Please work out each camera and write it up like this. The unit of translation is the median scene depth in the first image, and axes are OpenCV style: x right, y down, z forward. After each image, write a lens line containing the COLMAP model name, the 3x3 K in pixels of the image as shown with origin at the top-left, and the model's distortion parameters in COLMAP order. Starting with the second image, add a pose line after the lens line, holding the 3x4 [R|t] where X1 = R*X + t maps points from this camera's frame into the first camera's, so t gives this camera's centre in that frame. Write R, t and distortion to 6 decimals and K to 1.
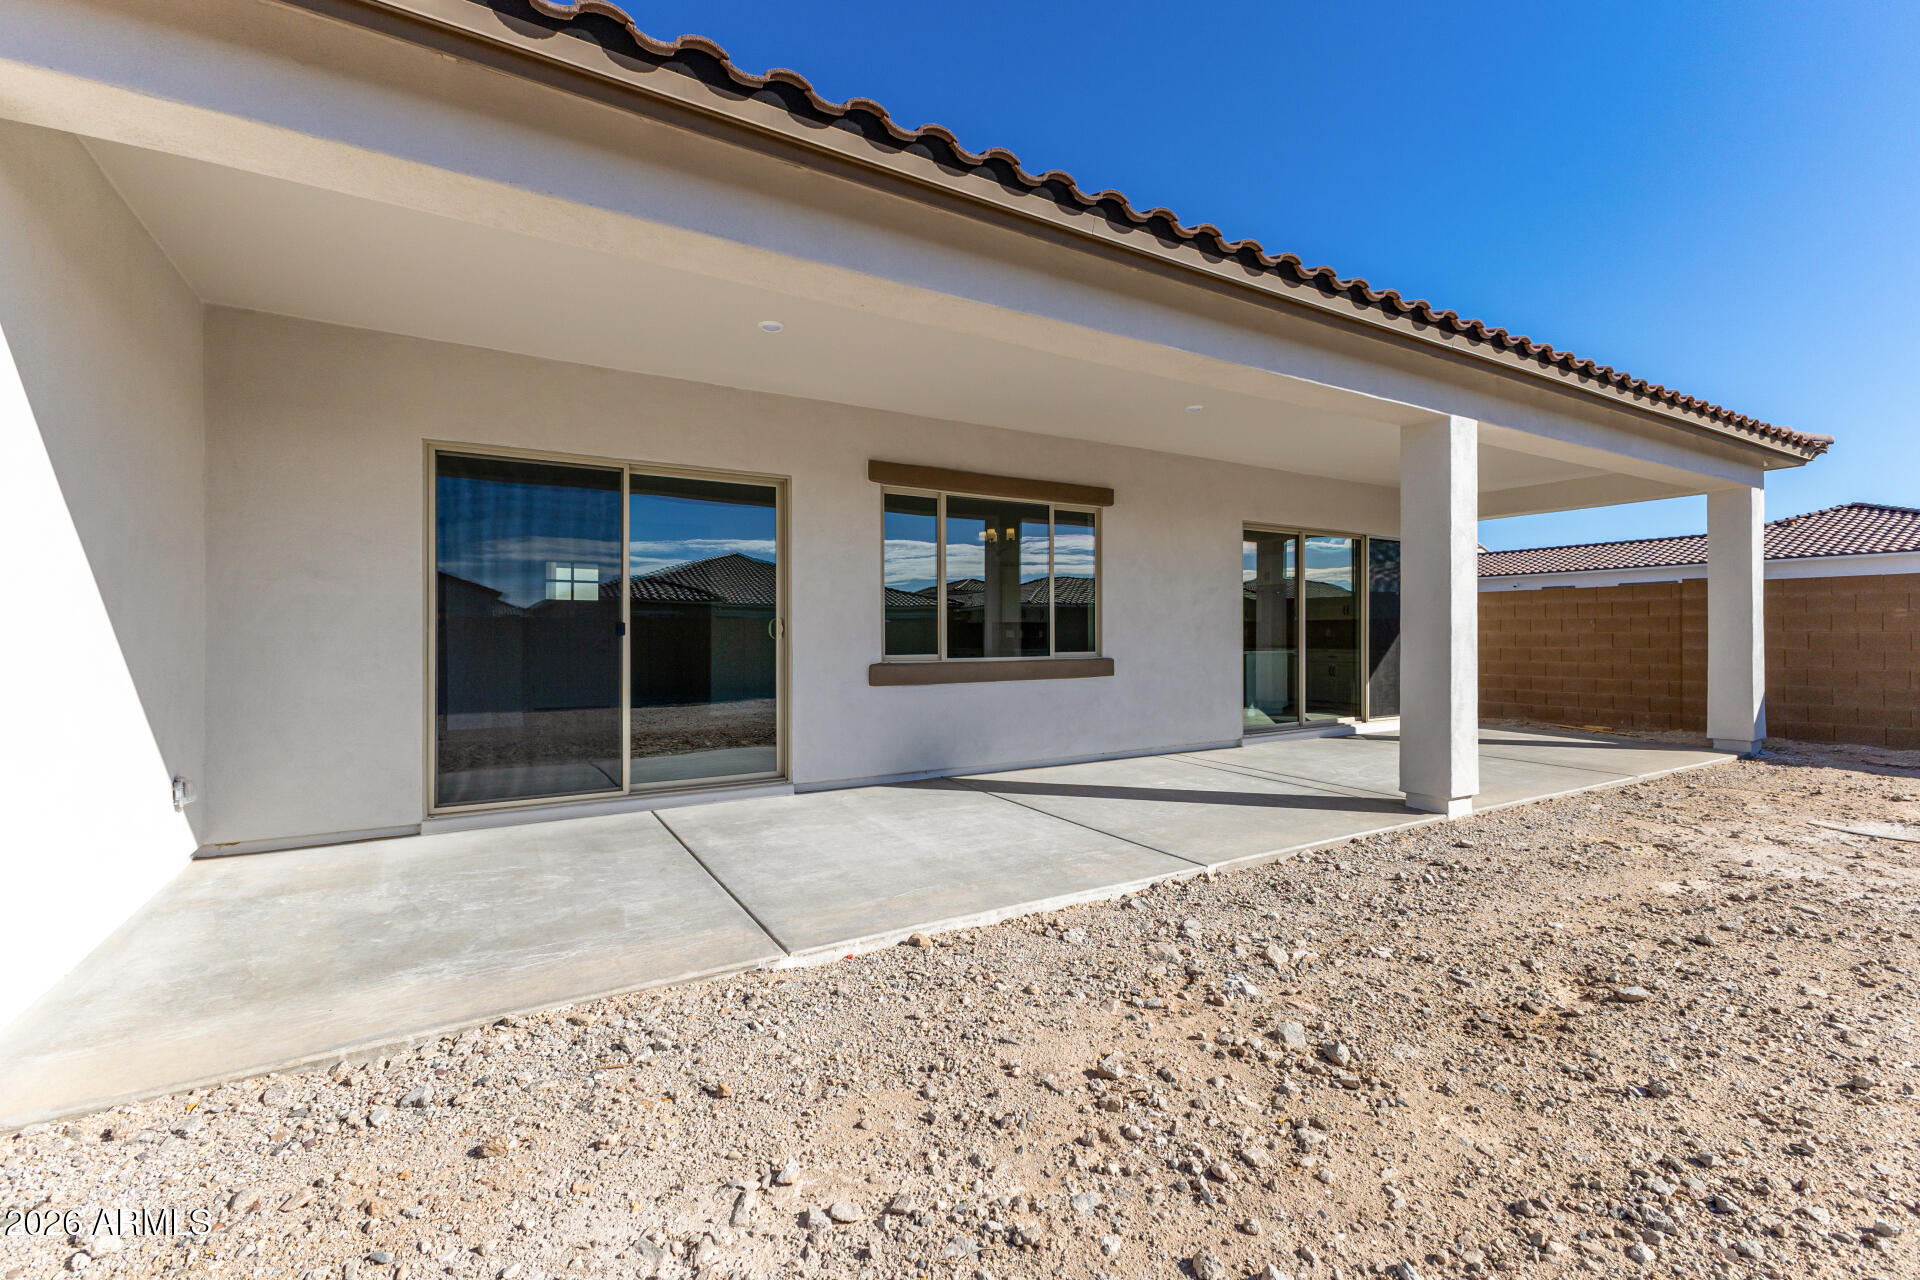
lens RADIAL K [[831.9, 0, 962.3], [0, 831.9, 626.4], [0, 0, 1]] dist [0.010874, -0.001583]
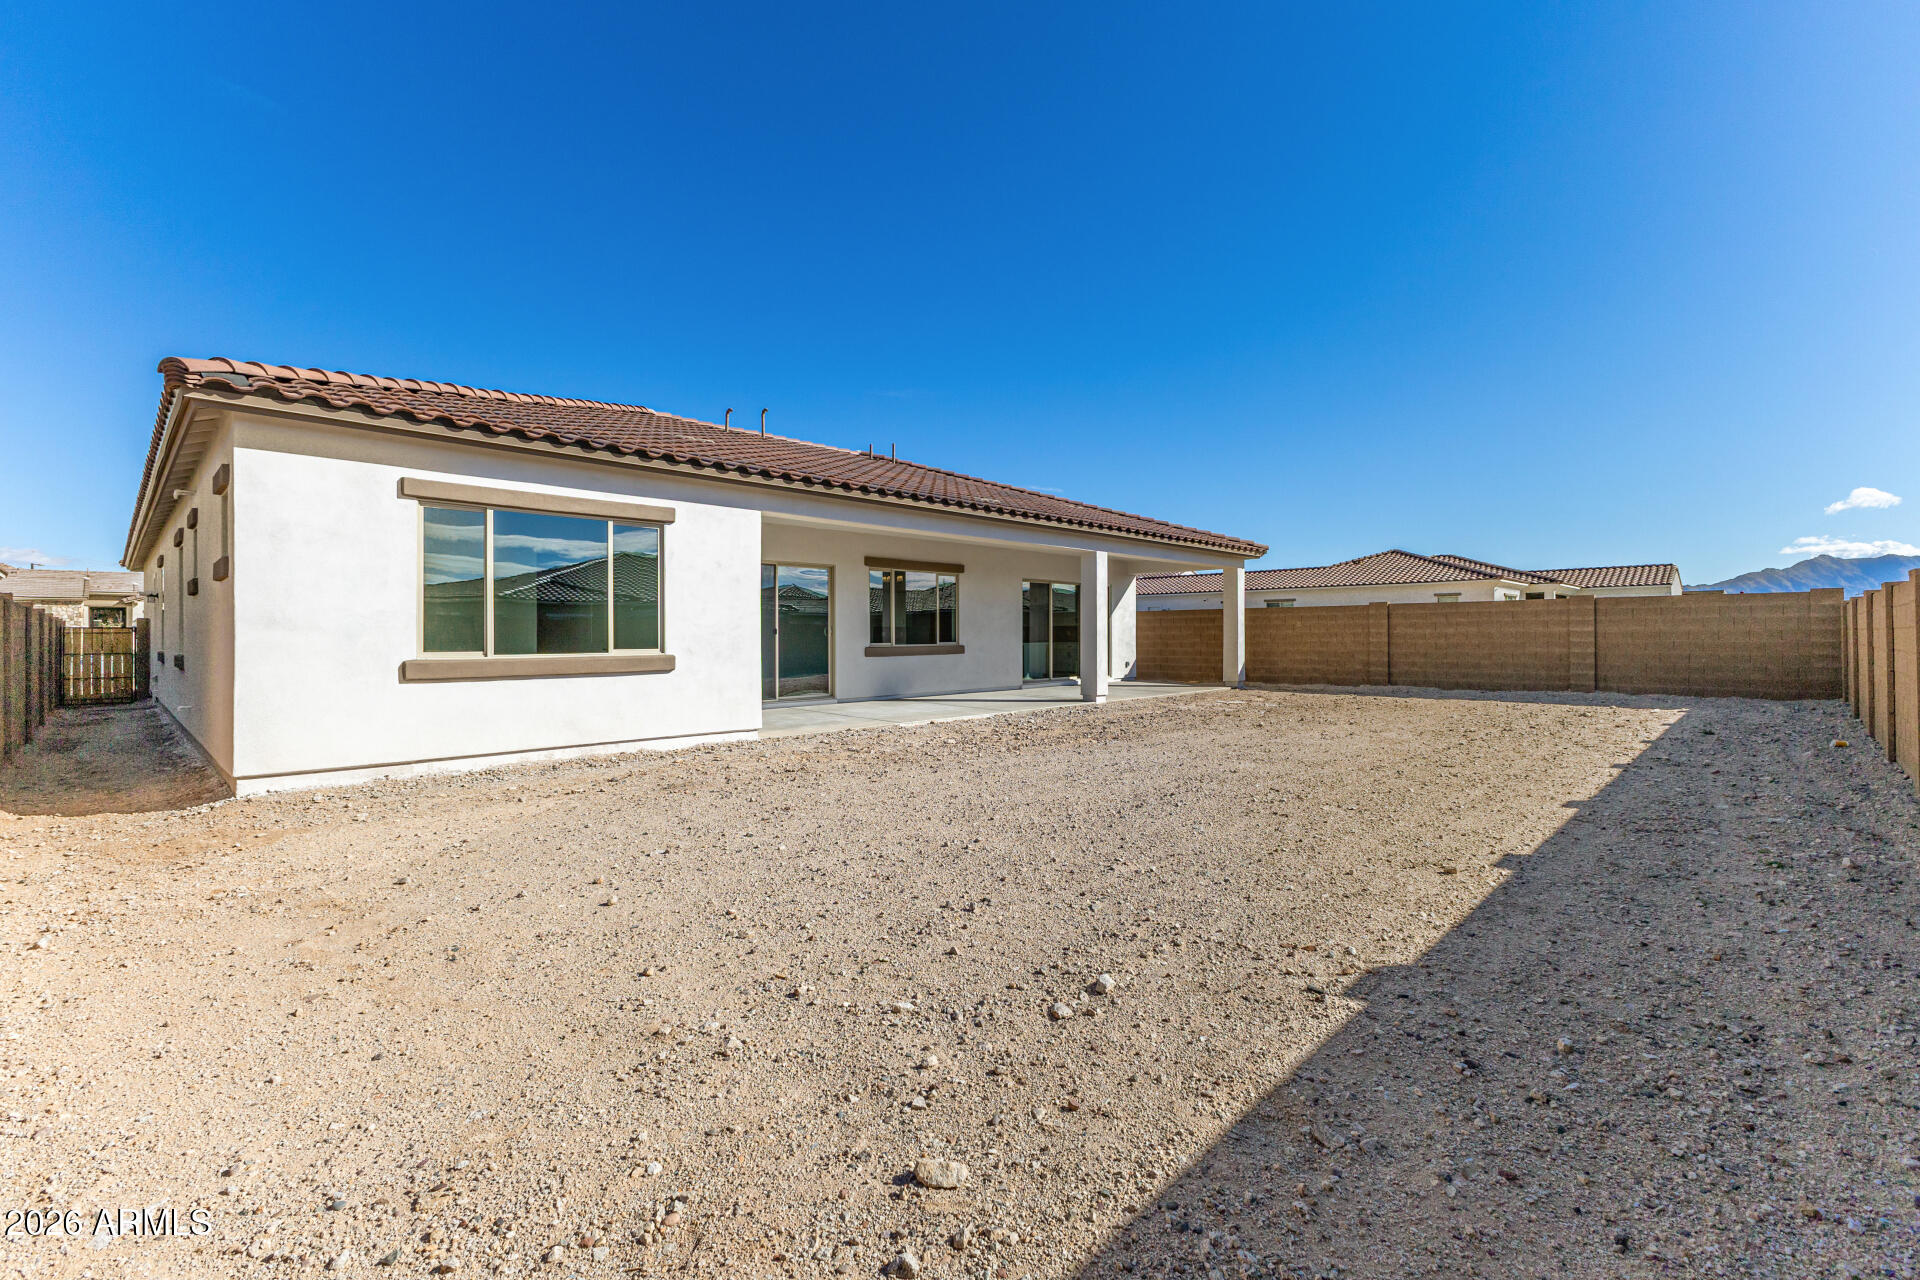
lens RADIAL K [[831.9, 0, 958.7], [0, 831.9, 628.8], [0, 0, 1]] dist [0.010874, -0.001583]
pose [[0.968988, 0.000091, 0.247109, -0.353148], [-0.000097, 1.000000, 0.000012, -0.003751], [-0.247109, -0.000035, 0.968988, -1.041819]]
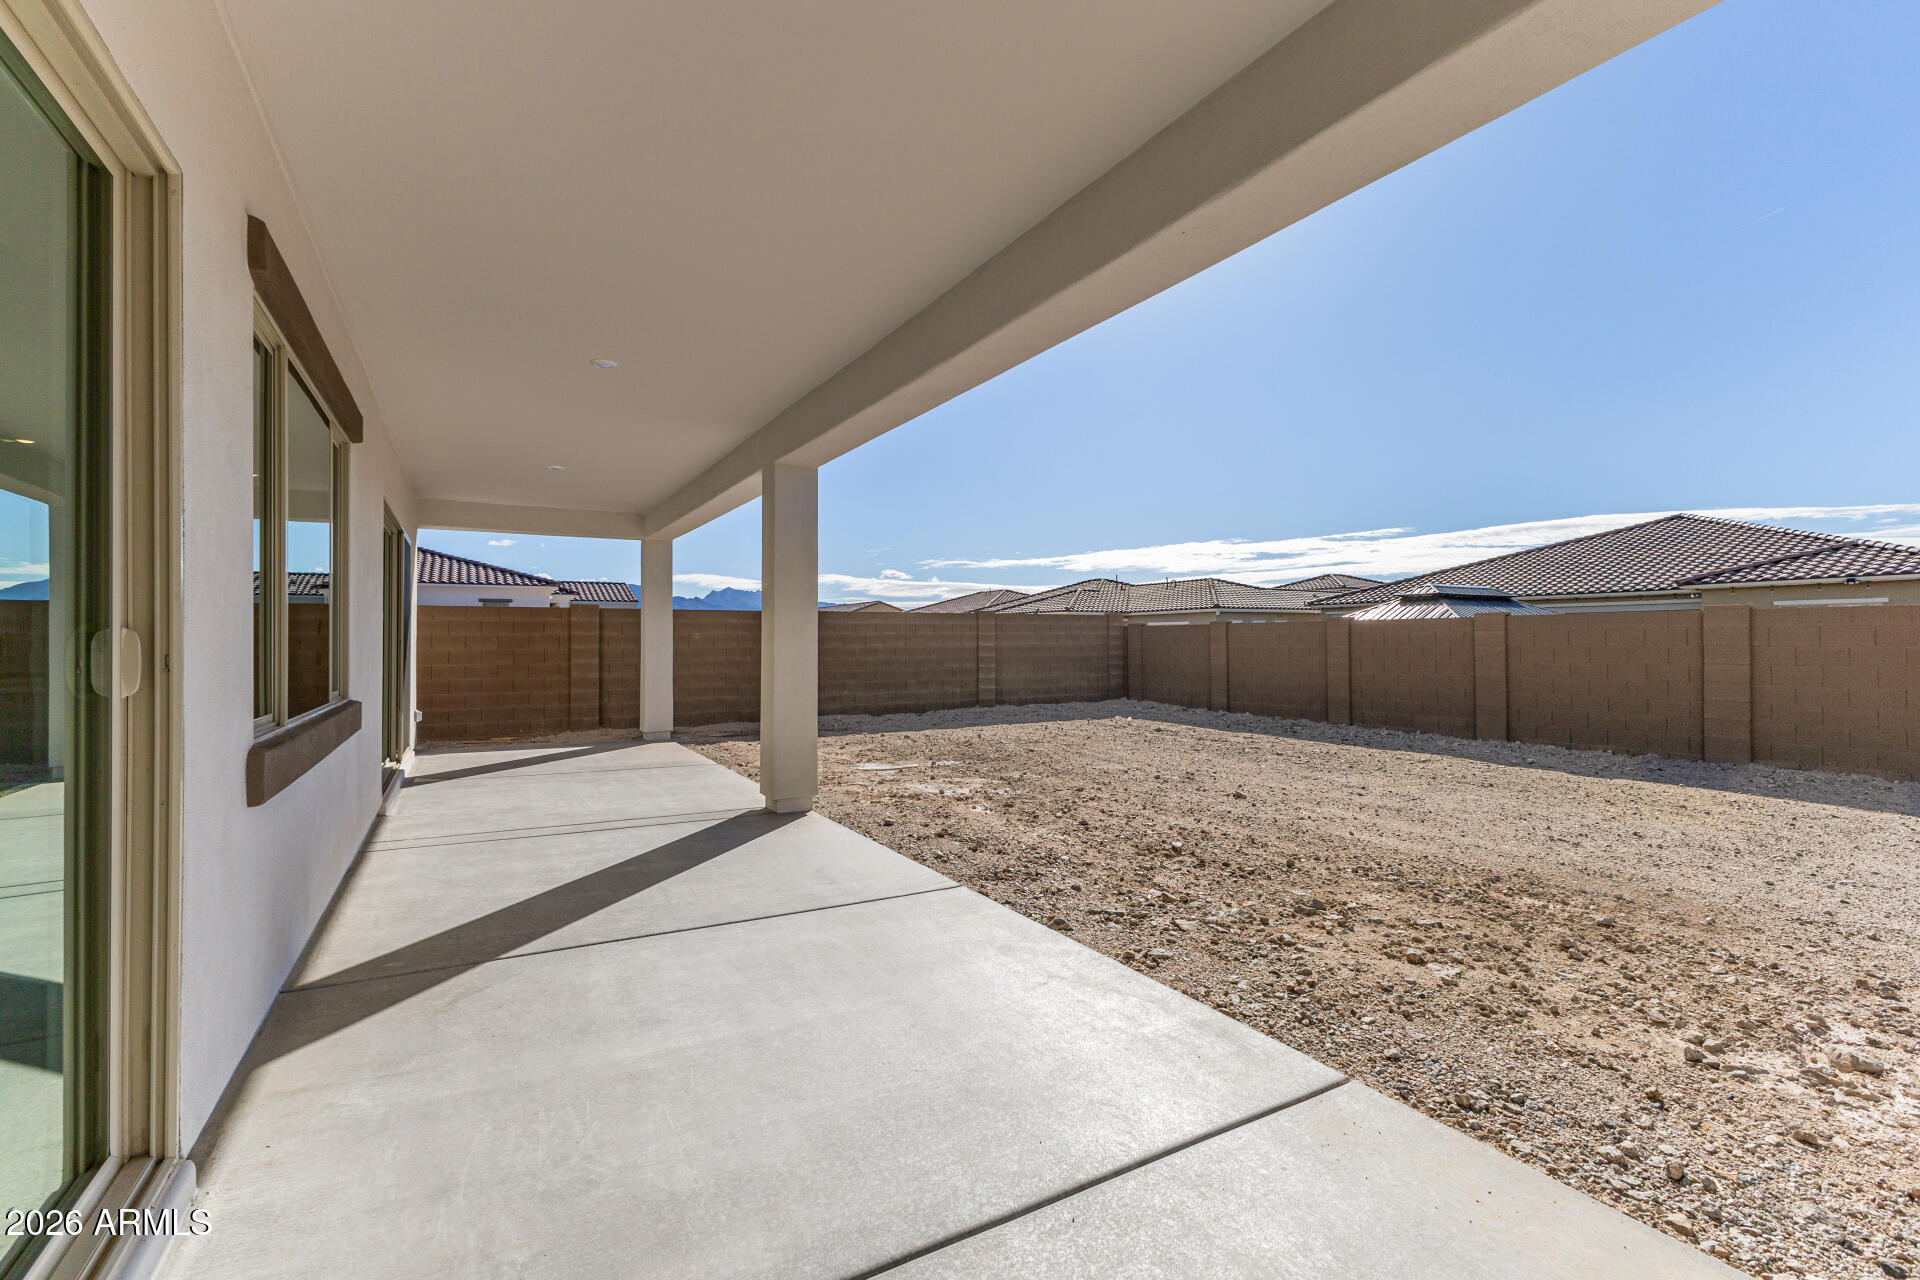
lens RADIAL K [[831.9, 0, 961.3], [0, 831.9, 634.8], [0, 0, 1]] dist [0.010874, -0.001583]
pose [[0.015353, 0.010815, 0.999824, -0.412821], [-0.004399, 0.999933, -0.010749, -0.003624], [-0.999872, -0.004234, 0.015400, 0.559415]]
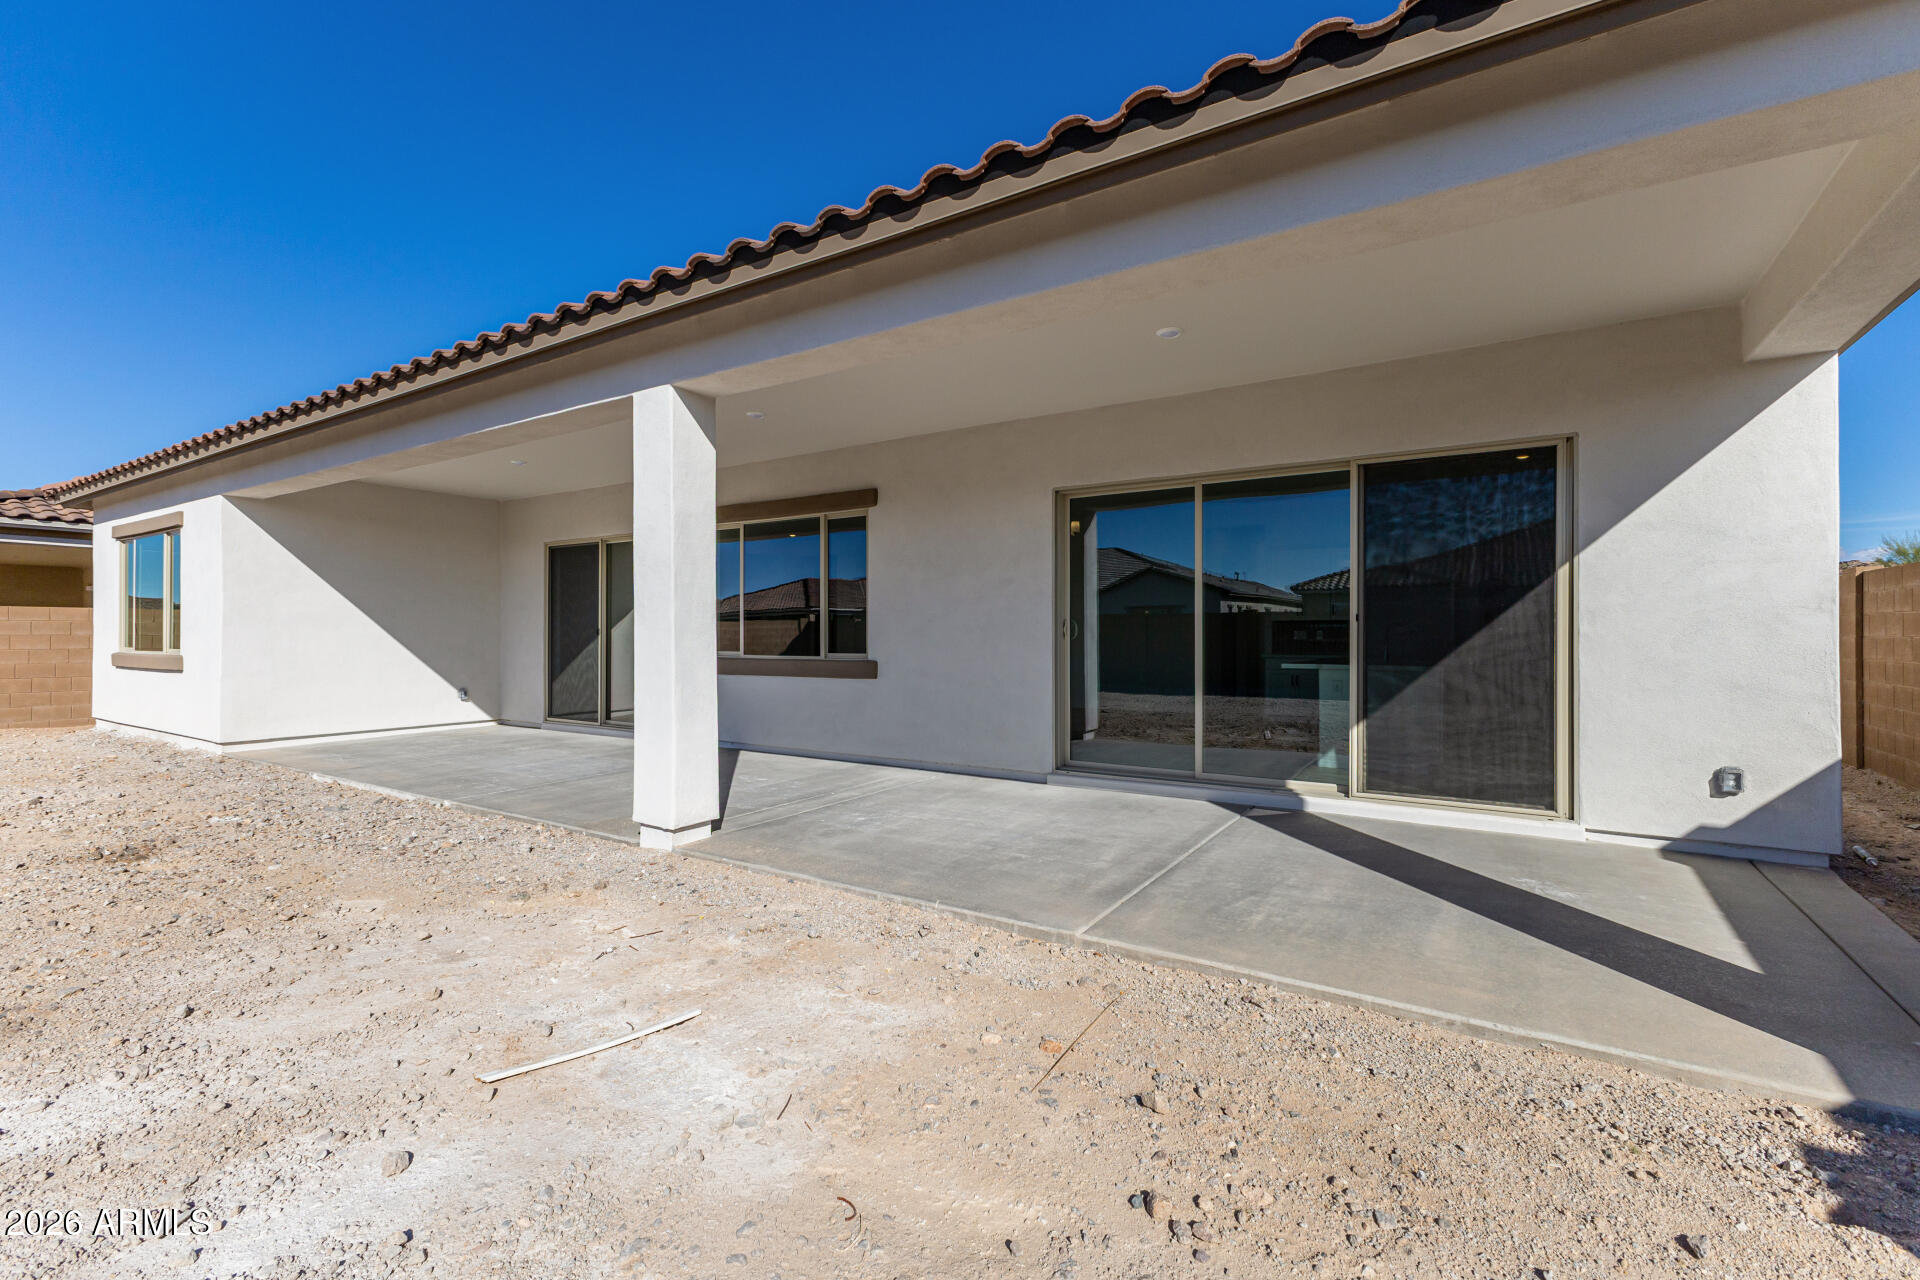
lens RADIAL K [[831.9, 0, 964.0], [0, 831.9, 628.4], [0, 0, 1]] dist [0.010874, -0.001583]
pose [[0.435305, -0.002458, -0.900280, 1.109449], [0.006328, 0.999980, 0.000330, 0.000190], [0.900261, -0.005841, 0.435312, 0.664819]]
